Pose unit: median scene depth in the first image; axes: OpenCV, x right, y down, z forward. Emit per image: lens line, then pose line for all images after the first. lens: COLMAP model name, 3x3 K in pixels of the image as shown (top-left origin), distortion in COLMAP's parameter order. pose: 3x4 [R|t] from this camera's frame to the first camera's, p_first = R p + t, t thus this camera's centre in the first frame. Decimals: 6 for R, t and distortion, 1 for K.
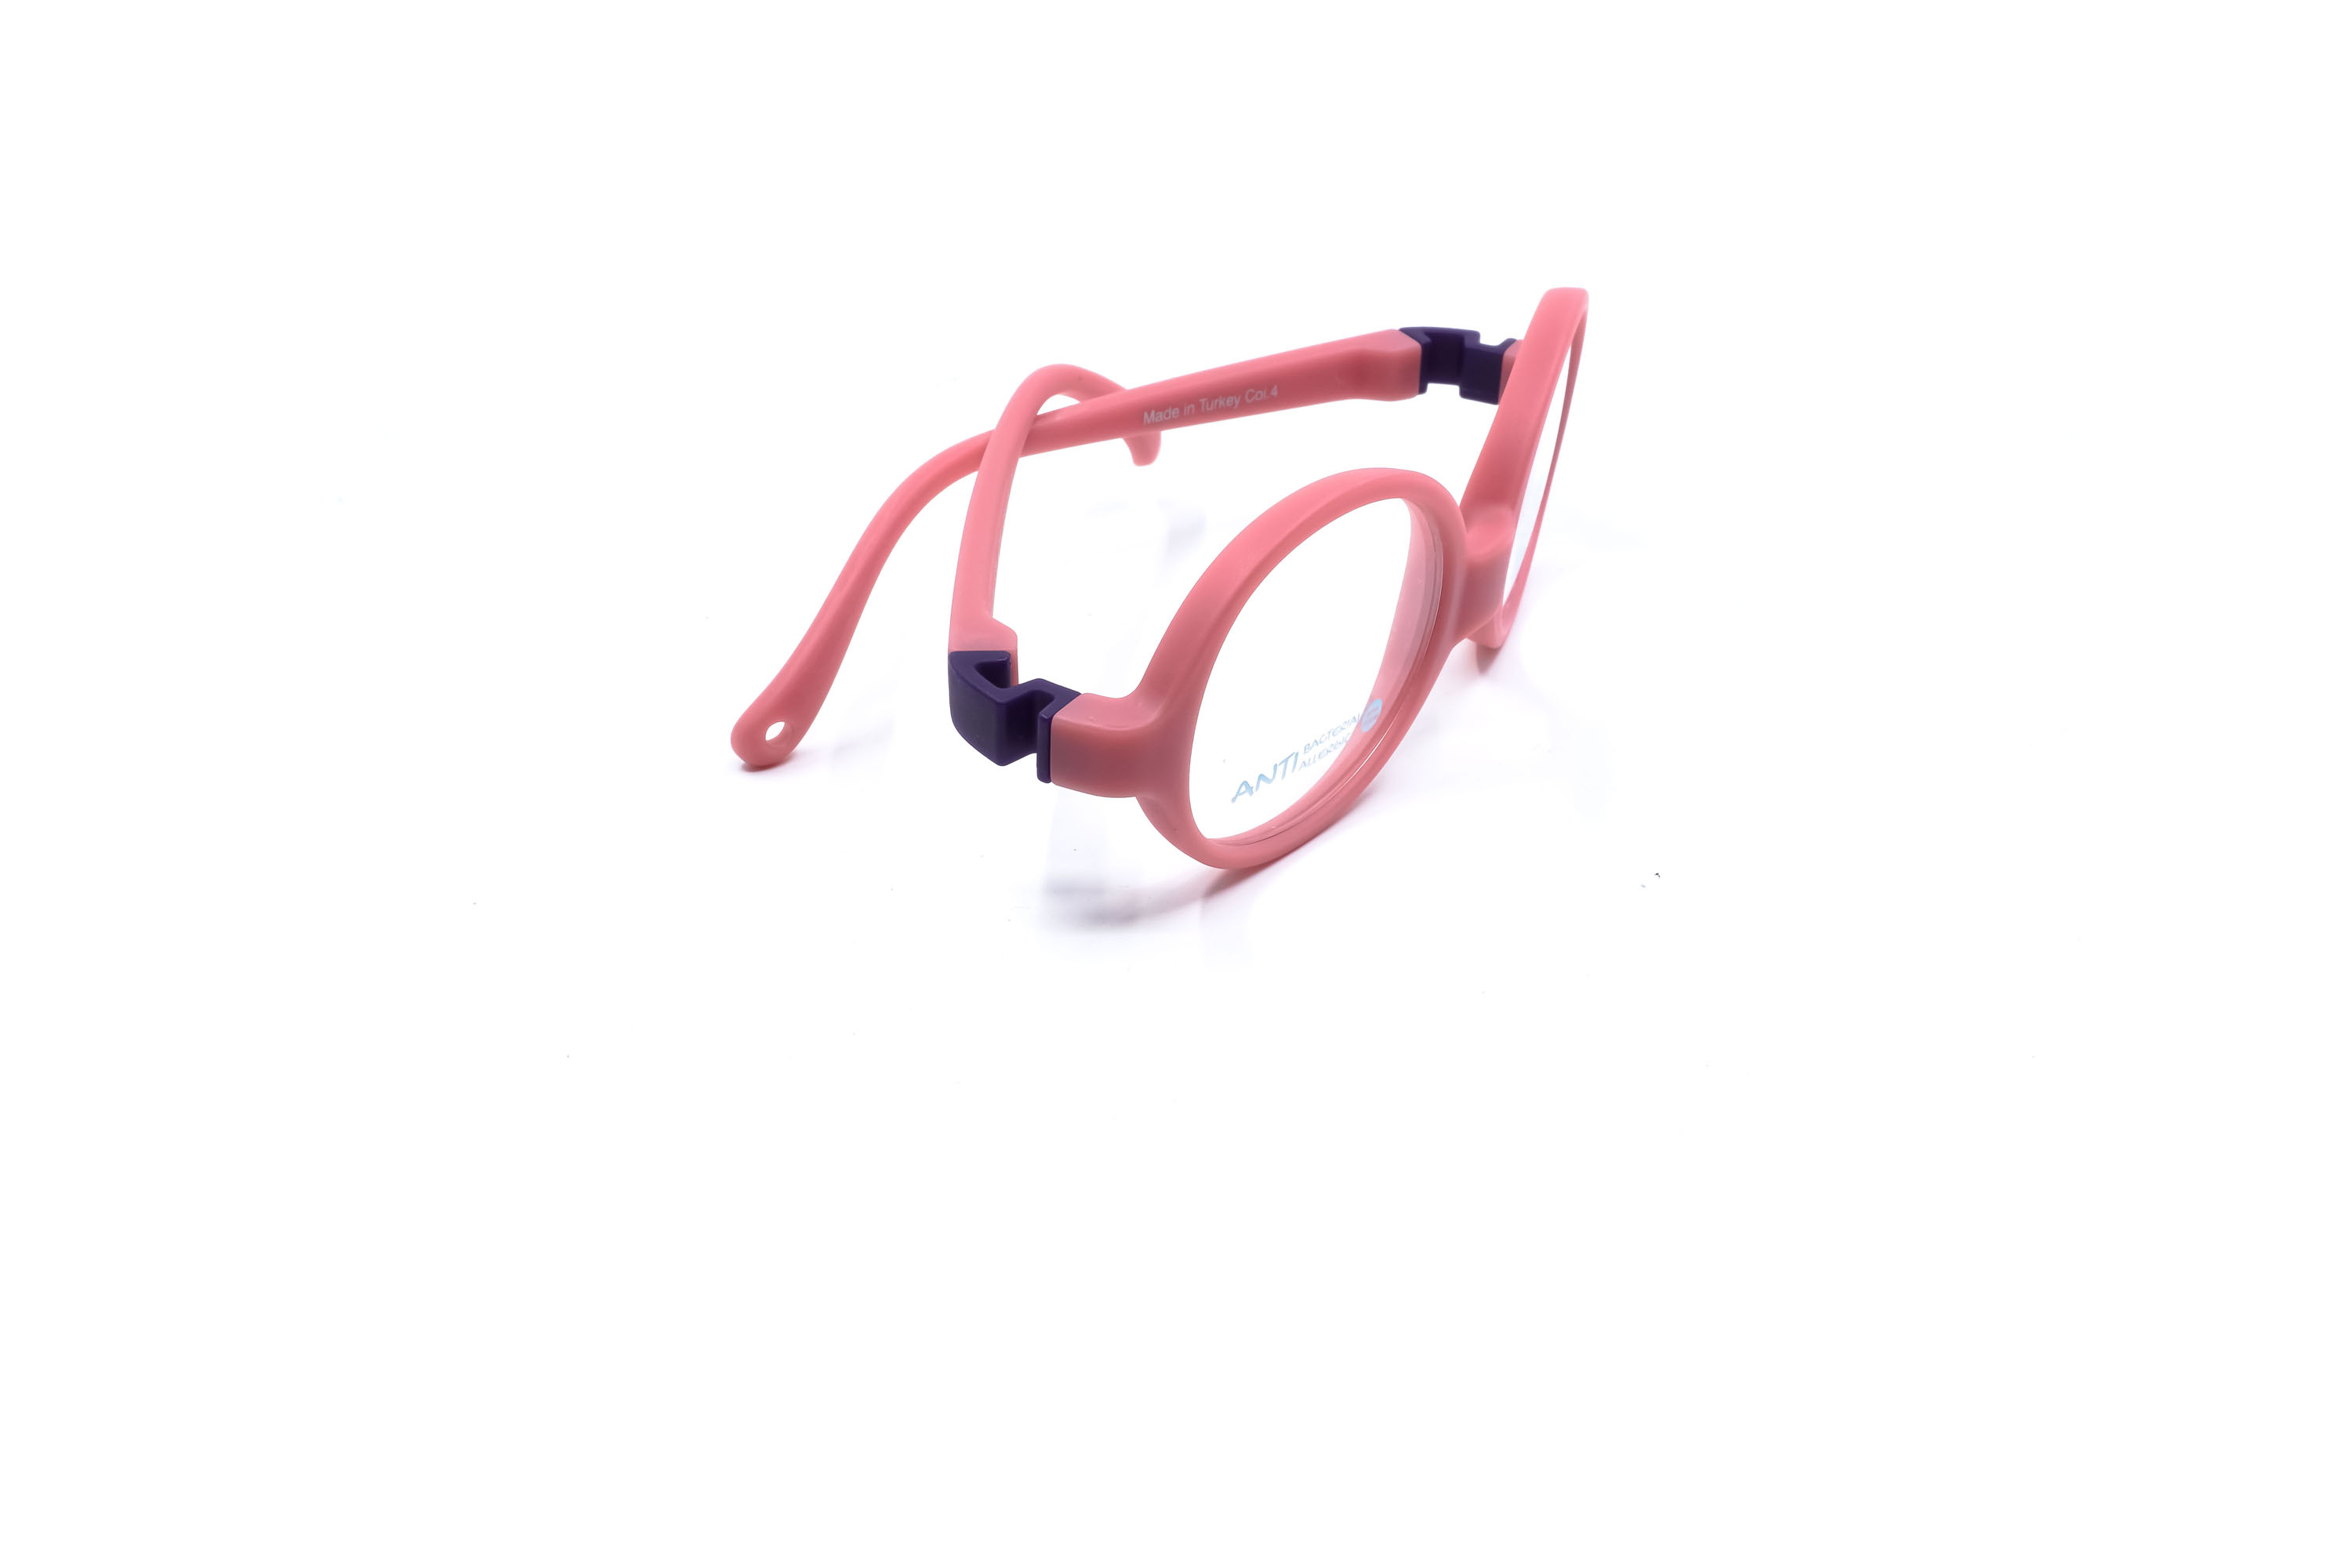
lens RADIAL K [[2395.1, 0, 1176.0], [0, 2395.1, 784.0], [0, 0, 1]] dist [-0.002846, 0.000586]
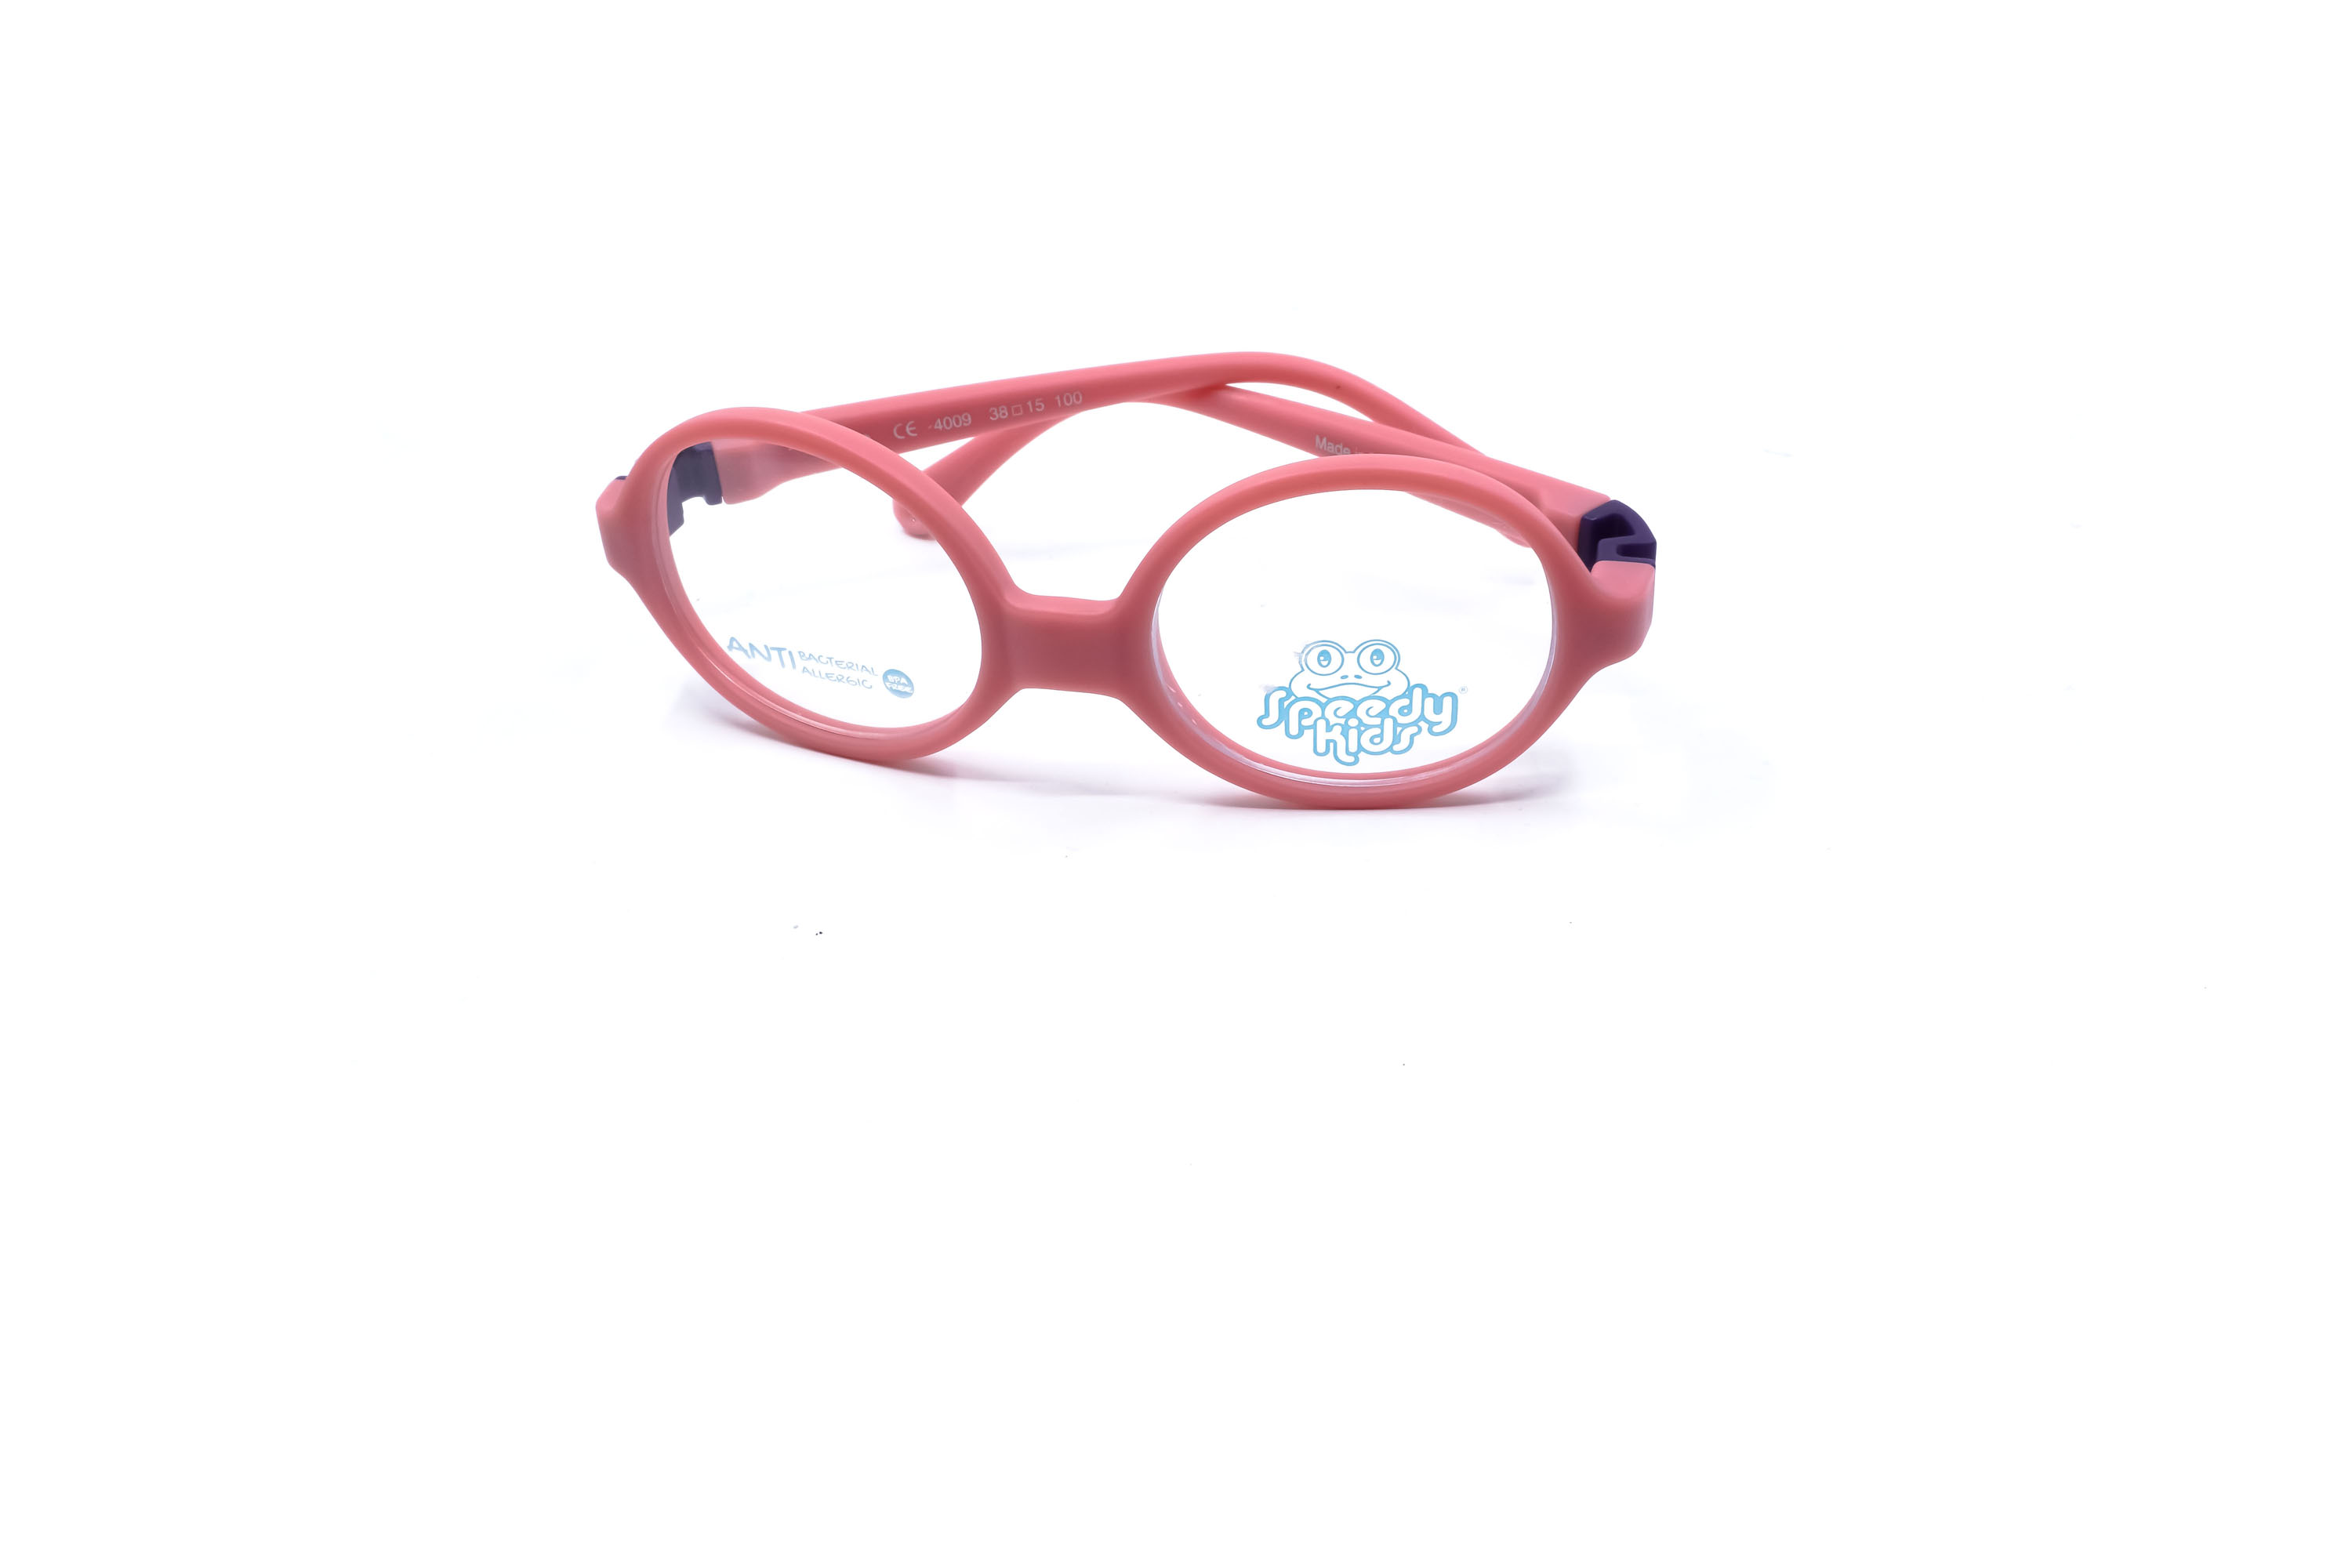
lens RADIAL K [[2395.1, 0, 1176.0], [0, 2395.1, 784.0], [0, 0, 1]] dist [-0.002846, 0.000586]
pose [[0.264092, 0.489470, -0.831068, 0.937764], [-0.465505, 0.819342, 0.334638, -0.372629], [0.844725, 0.298492, 0.444233, 0.617019]]
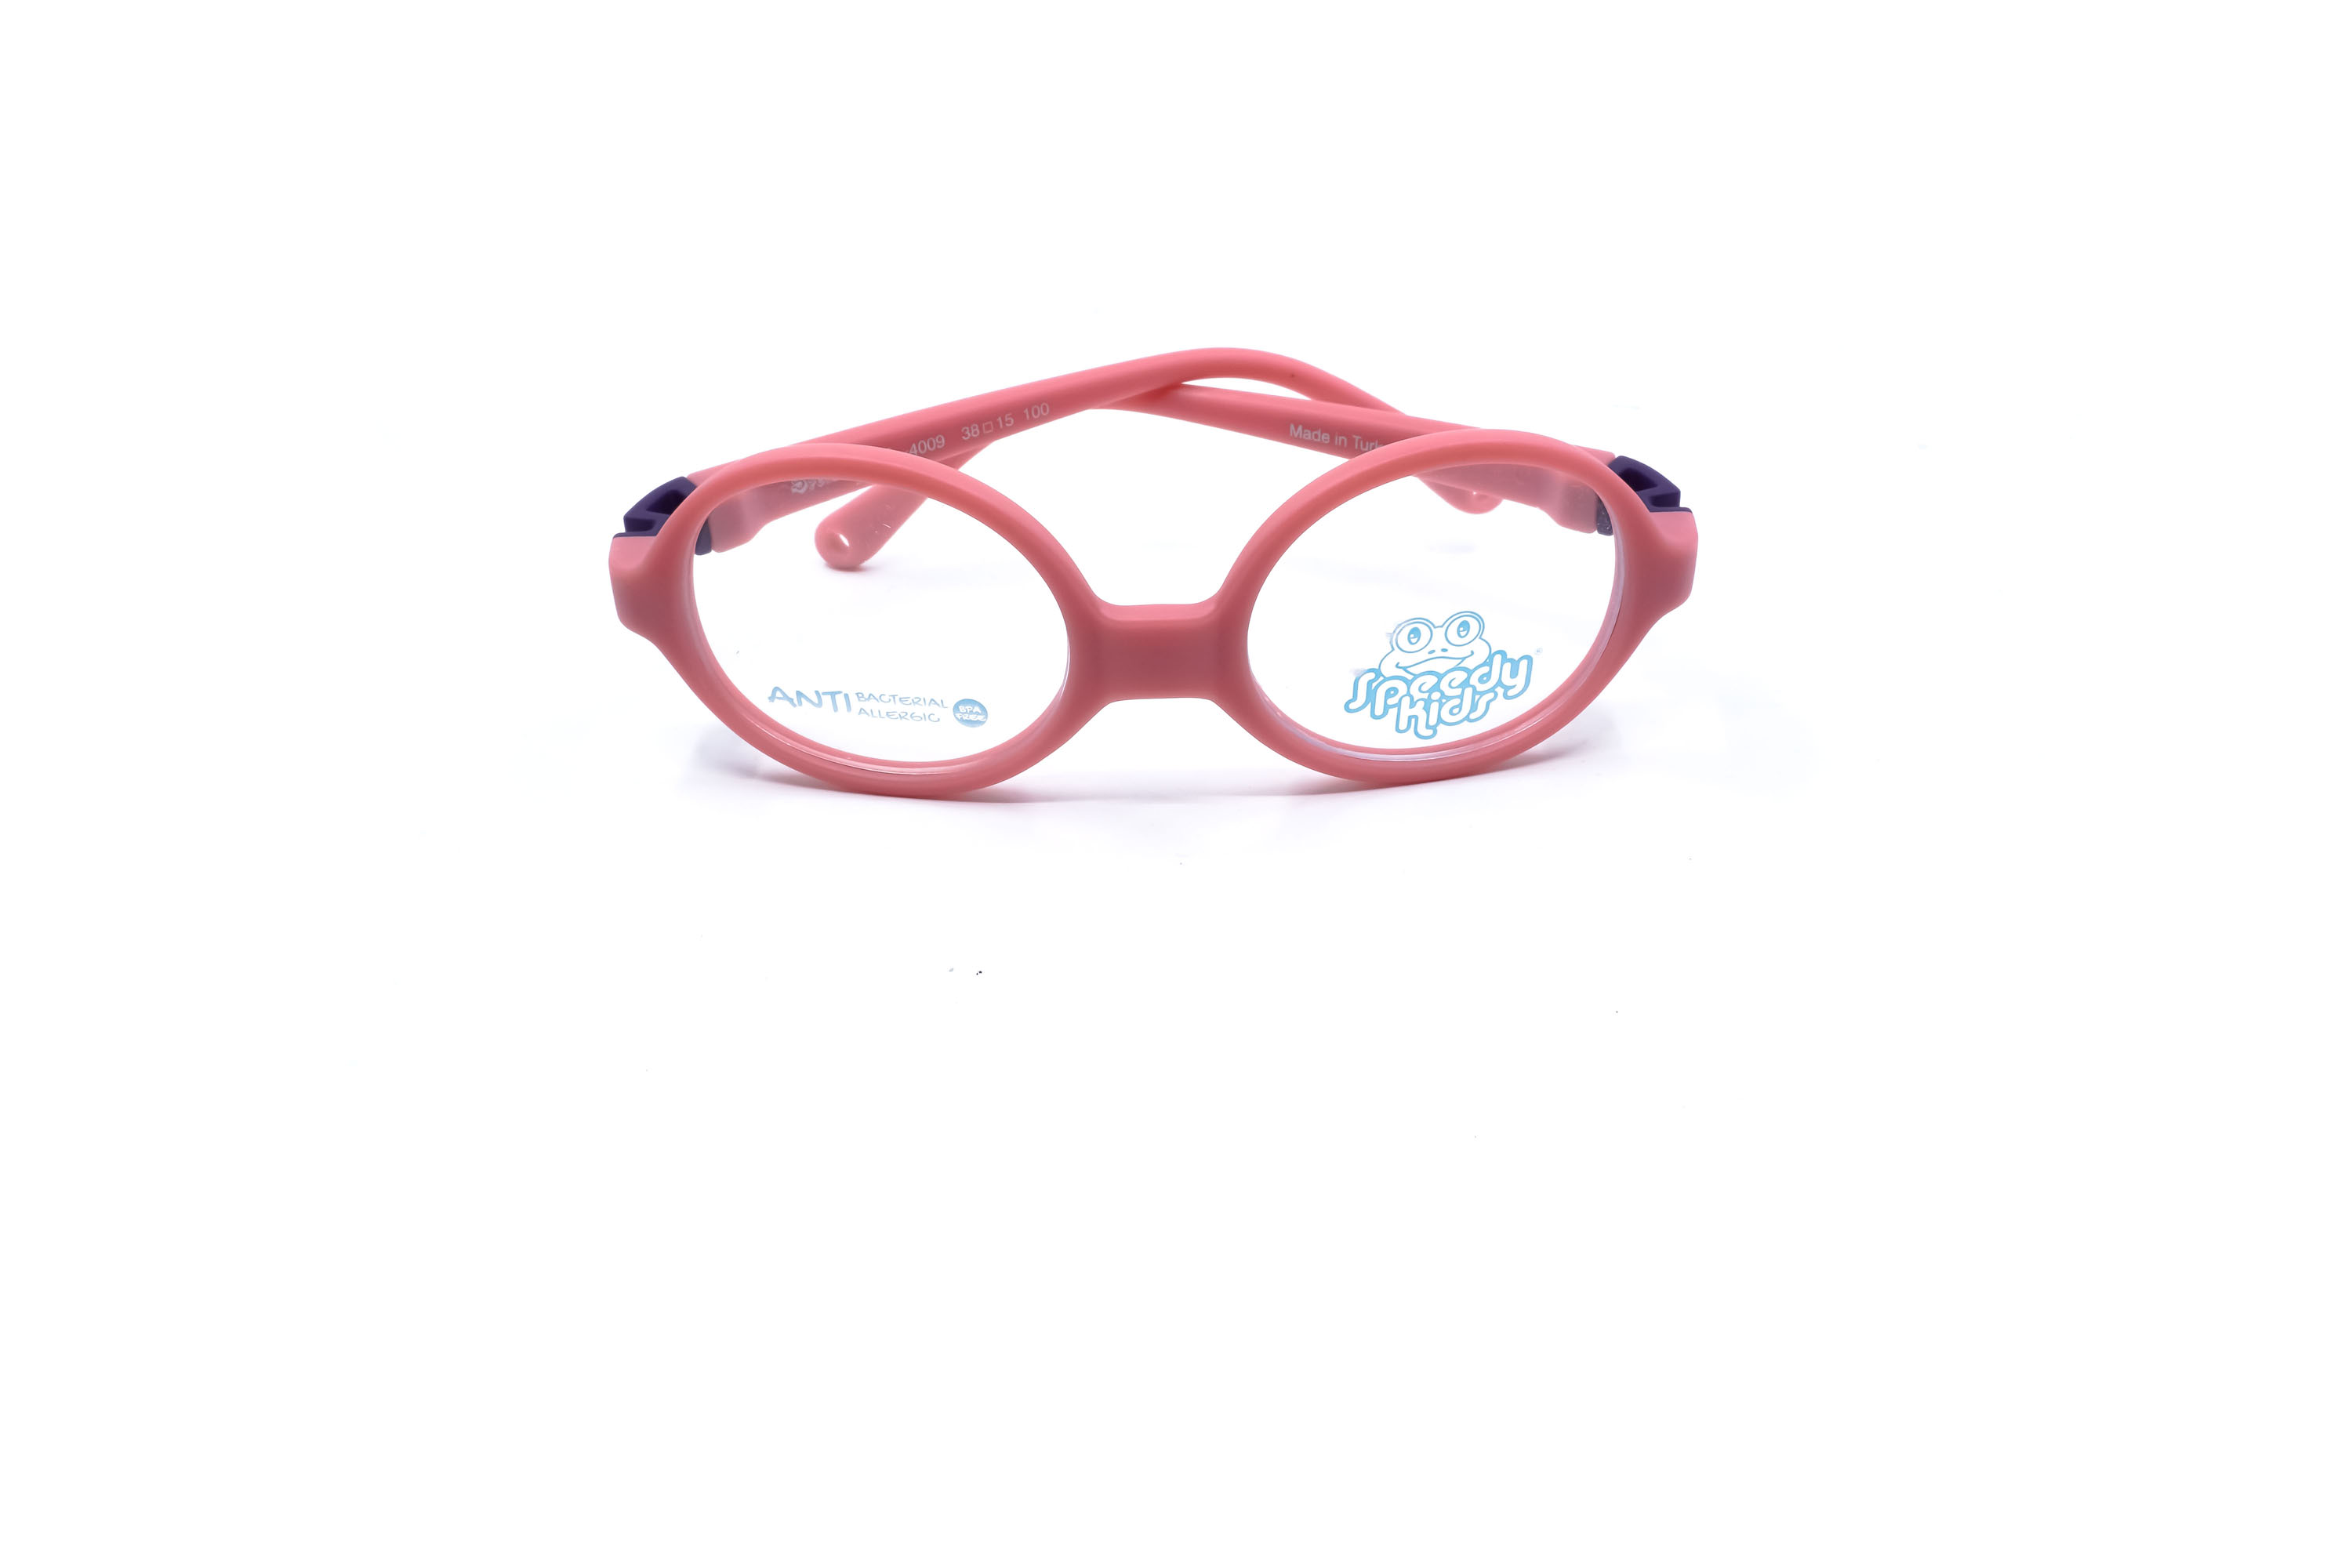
lens RADIAL K [[2395.1, 0, 1176.0], [0, 2395.1, 784.0], [0, 0, 1]] dist [-0.002846, 0.000586]
pose [[0.502333, 0.437270, -0.745960, 0.840649], [-0.420103, 0.877463, 0.231455, -0.256939], [0.755761, 0.197112, 0.624477, 0.415424]]
